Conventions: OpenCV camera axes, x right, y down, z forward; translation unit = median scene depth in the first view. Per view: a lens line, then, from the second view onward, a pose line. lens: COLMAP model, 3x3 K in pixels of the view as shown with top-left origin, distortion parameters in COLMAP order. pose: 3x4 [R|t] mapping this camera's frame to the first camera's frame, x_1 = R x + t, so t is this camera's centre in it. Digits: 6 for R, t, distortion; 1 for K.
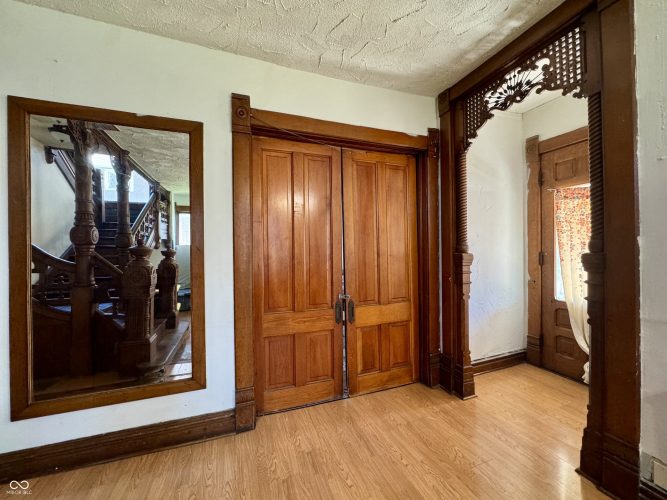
lens RADIAL K [[268.1, 0, 333.3], [0, 268.1, 247.3], [0, 0, 1]] dist [-0.003919, 0.000036]
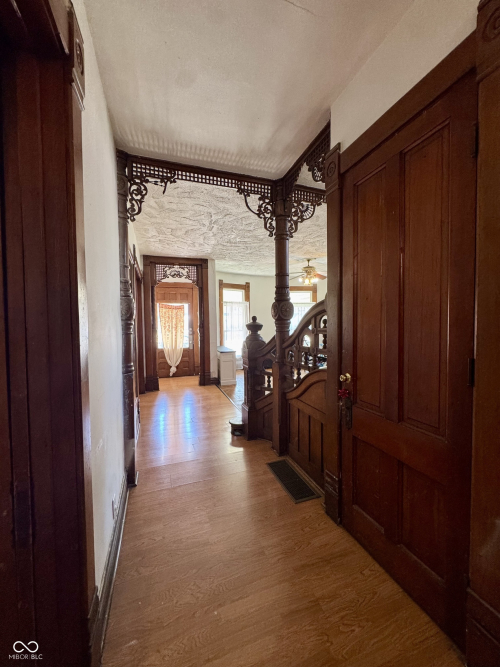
lens RADIAL K [[268.1, 0, 247.6], [0, 268.1, 331.3], [0, 0, 1]] dist [-0.003919, 0.000036]
pose [[0.026995, -0.023562, 0.999358, -1.925864], [0.001529, 0.999722, 0.023530, -0.018644], [-0.999634, 0.000893, 0.027024, 0.139396]]
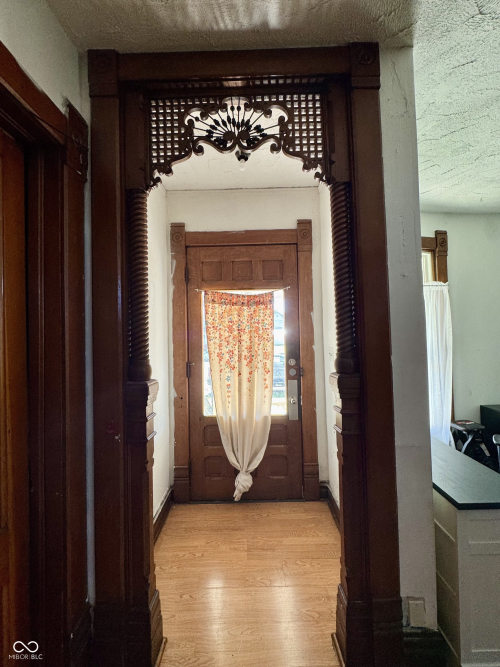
lens RADIAL K [[268.1, 0, 249.2], [0, 268.1, 333.0], [0, 0, 1]] dist [-0.003919, 0.000036]
pose [[0.357632, 0.024039, 0.933553, 0.072897], [0.012926, 0.999445, -0.030687, -0.056236], [-0.933773, 0.023042, 0.357122, 0.652746]]
